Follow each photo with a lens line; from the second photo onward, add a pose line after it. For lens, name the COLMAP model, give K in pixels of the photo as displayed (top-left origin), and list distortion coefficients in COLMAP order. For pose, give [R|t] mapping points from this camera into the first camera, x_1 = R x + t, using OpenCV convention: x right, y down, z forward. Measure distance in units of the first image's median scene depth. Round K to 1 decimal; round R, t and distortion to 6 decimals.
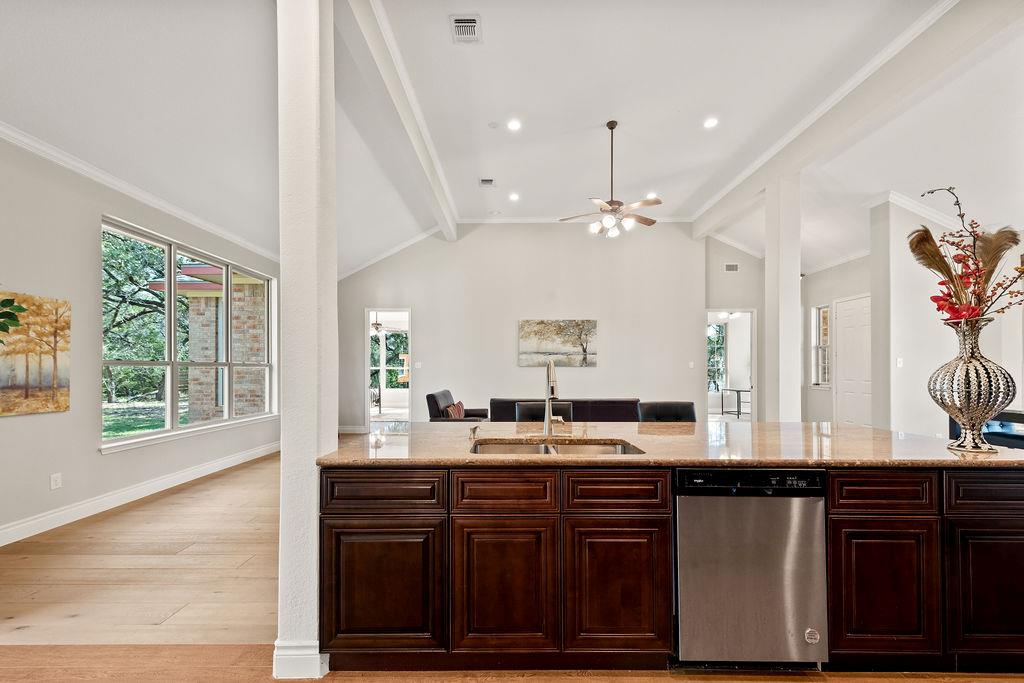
lens RADIAL K [[405.9, 0, 510.3], [0, 405.9, 360.8], [0, 0, 1]] dist [0.011681, -0.002420]
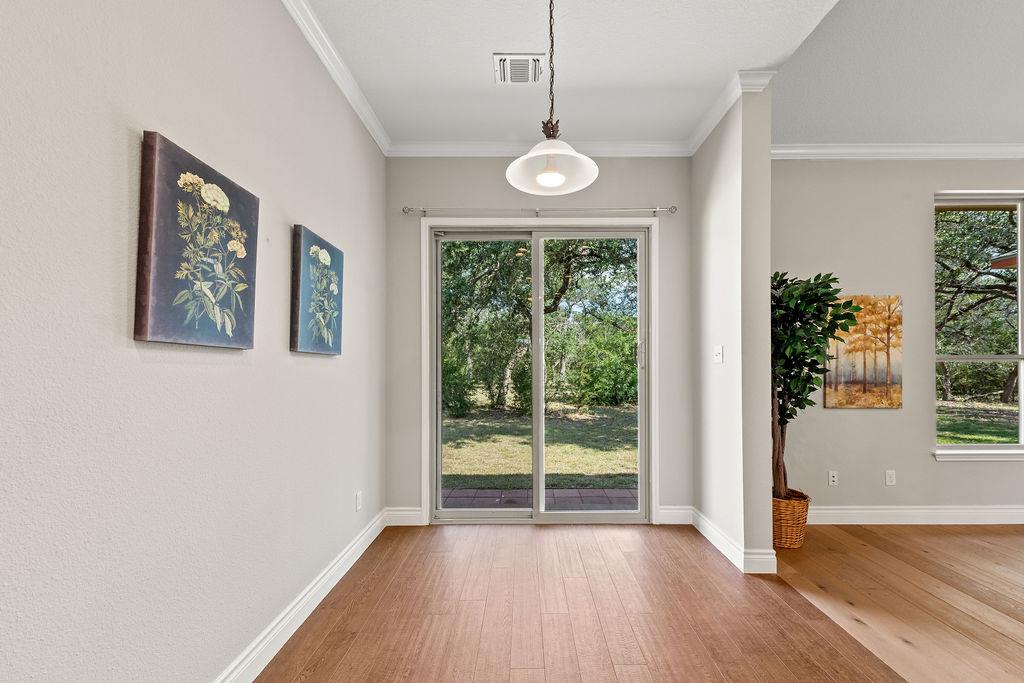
lens RADIAL K [[405.9, 0, 526.0], [0, 405.9, 365.7], [0, 0, 1]] dist [0.011681, -0.002420]
pose [[0.000513, 0.006244, -0.999980, -0.104926], [0.016535, 0.999844, 0.006251, -0.000057], [0.999863, -0.016538, 0.000410, 0.108150]]
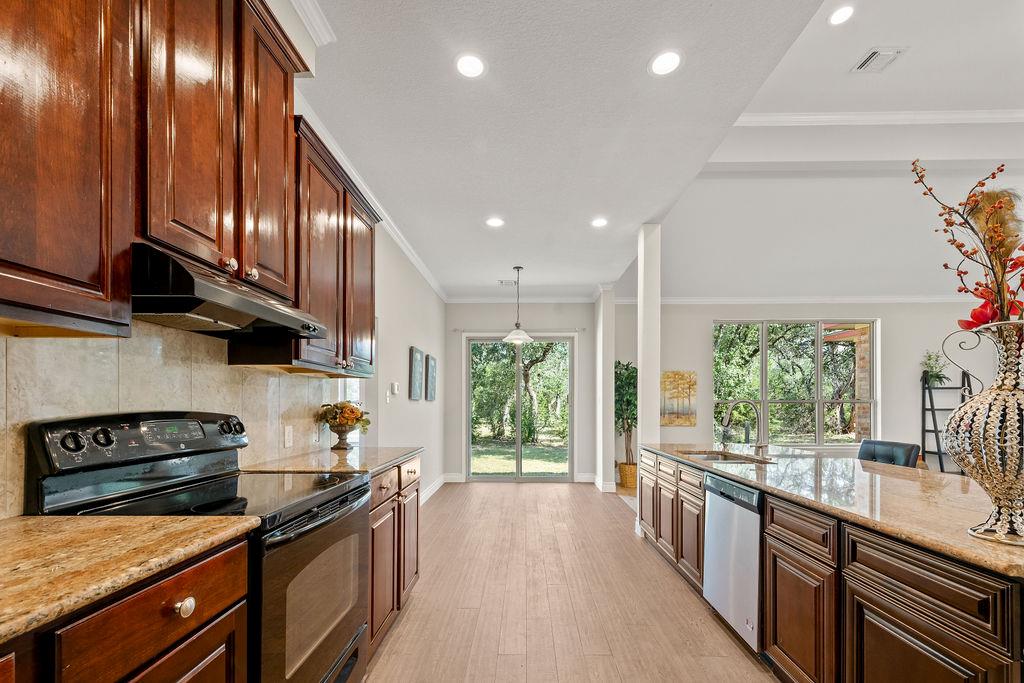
lens RADIAL K [[405.9, 0, 512.9], [0, 405.9, 403.0], [0, 0, 1]] dist [0.011681, -0.002420]
pose [[-0.031192, 0.004276, -0.999504, 0.901747], [0.016586, 0.999855, 0.003760, -0.011893], [0.999376, -0.016461, -0.031259, 0.169366]]
